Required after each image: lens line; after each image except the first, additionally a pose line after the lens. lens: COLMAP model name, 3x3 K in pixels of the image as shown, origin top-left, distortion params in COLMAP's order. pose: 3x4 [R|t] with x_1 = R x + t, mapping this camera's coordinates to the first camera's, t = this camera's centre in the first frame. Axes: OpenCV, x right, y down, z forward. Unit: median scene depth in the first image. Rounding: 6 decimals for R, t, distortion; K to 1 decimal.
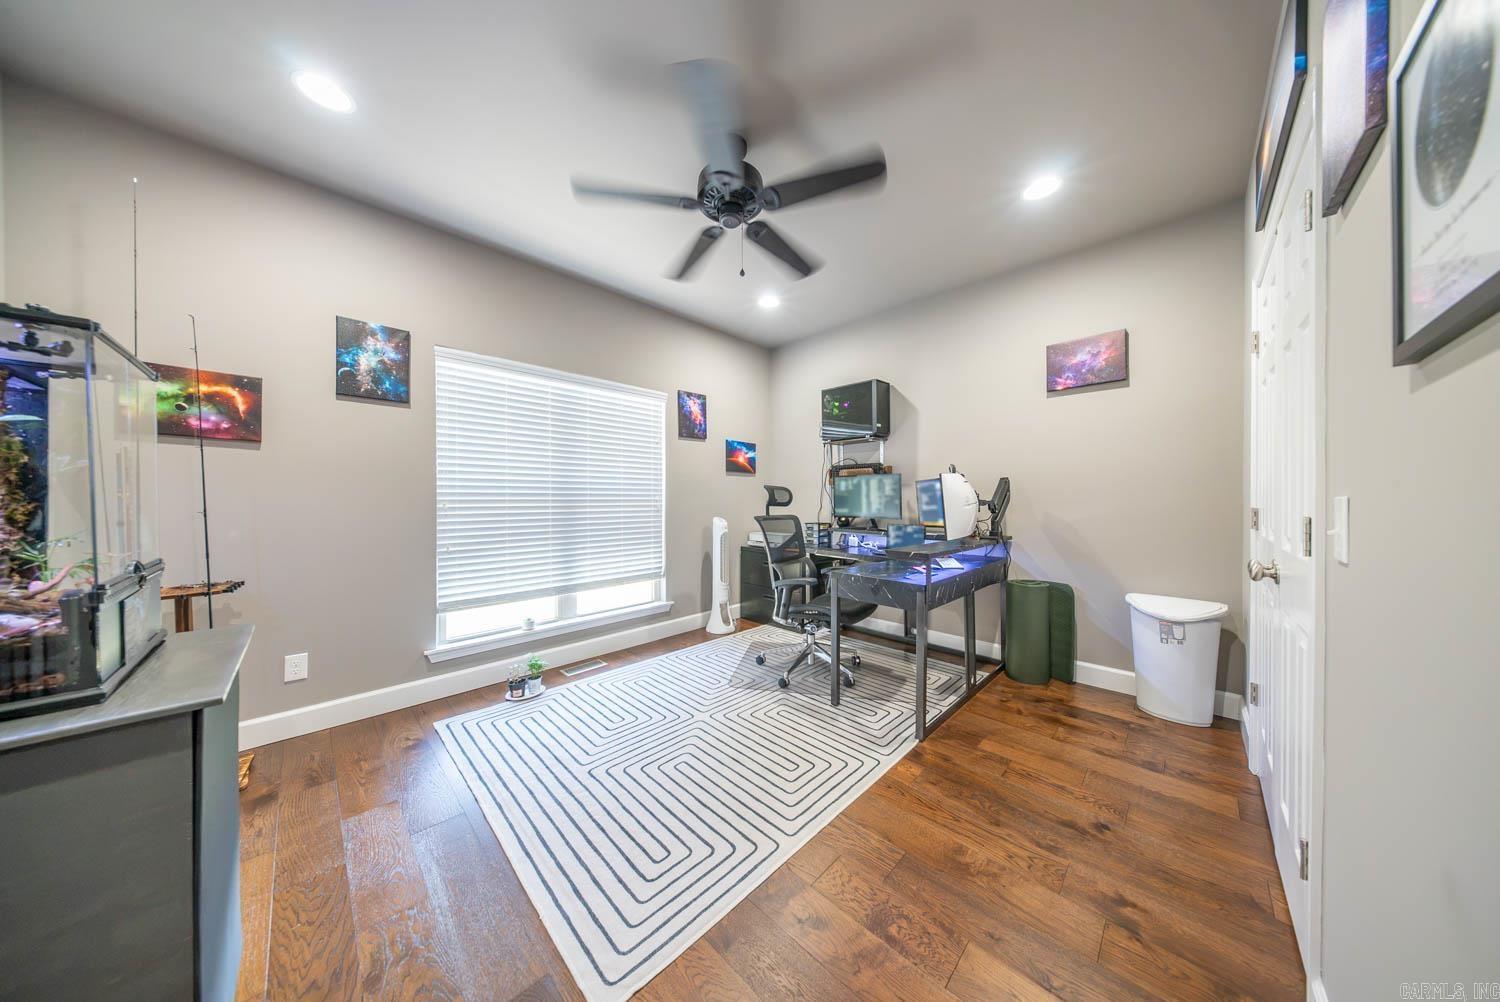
lens RADIAL K [[440.9, 0, 739.8], [0, 440.9, 500.8], [0, 0, 1]] dist [-0.004506, -0.000457]
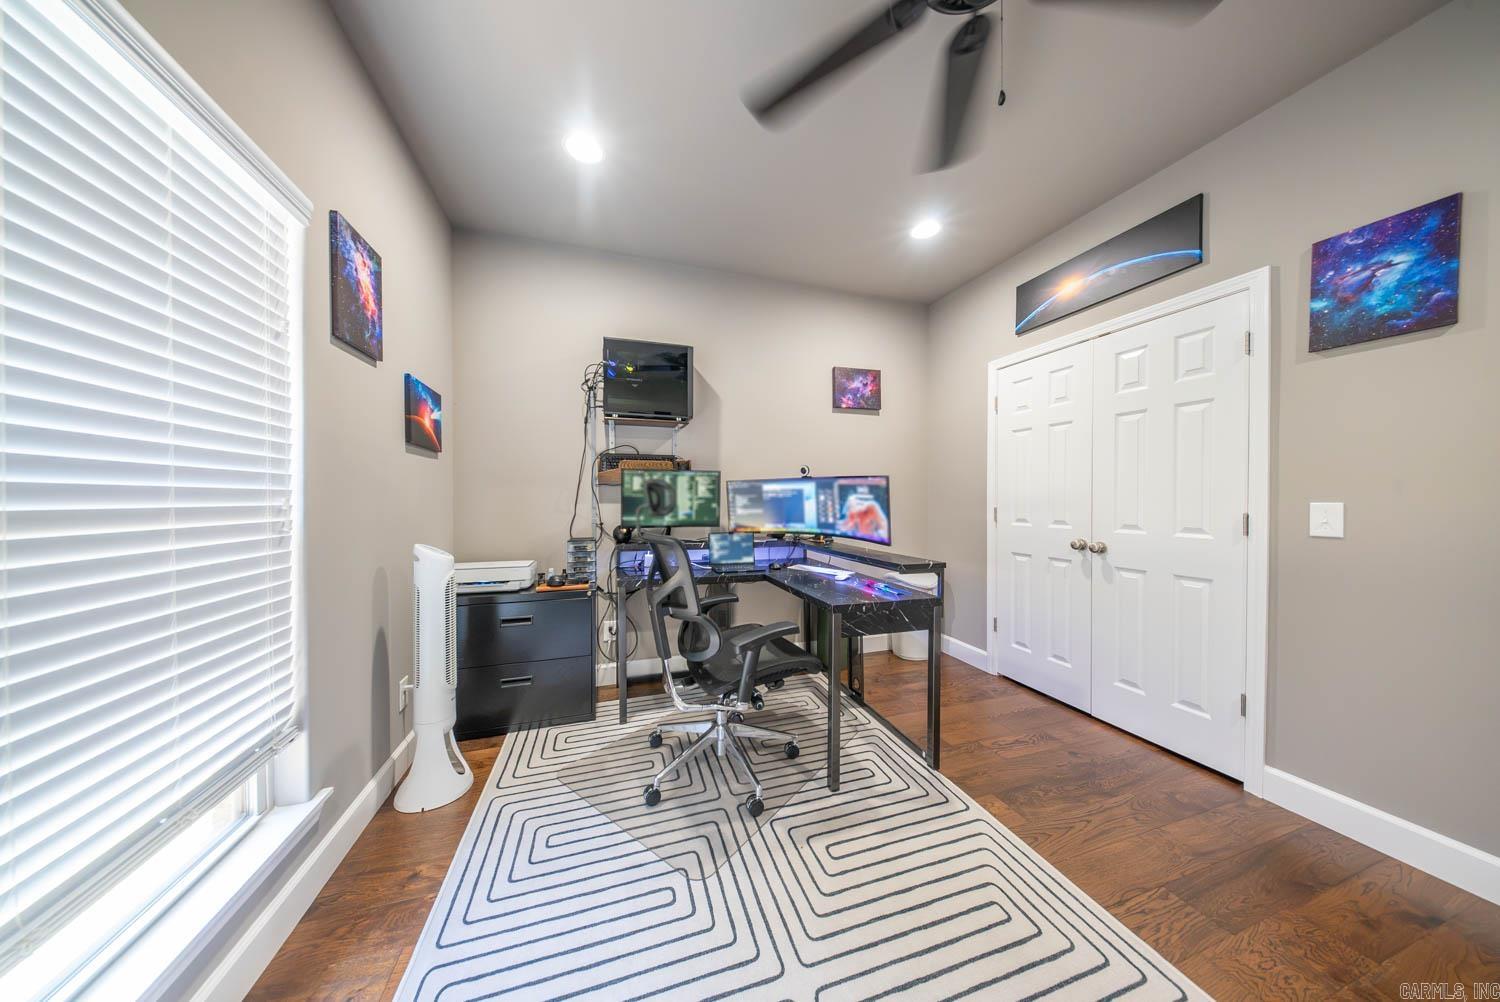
lens RADIAL K [[440.9, 0, 750.0], [0, 440.9, 504.0], [0, 0, 1]] dist [-0.004506, -0.000457]
pose [[0.442580, -0.007725, 0.896696, -0.365819], [0.001684, 0.999968, 0.007784, -0.006713], [-0.896728, -0.001935, 0.442579, 0.608723]]
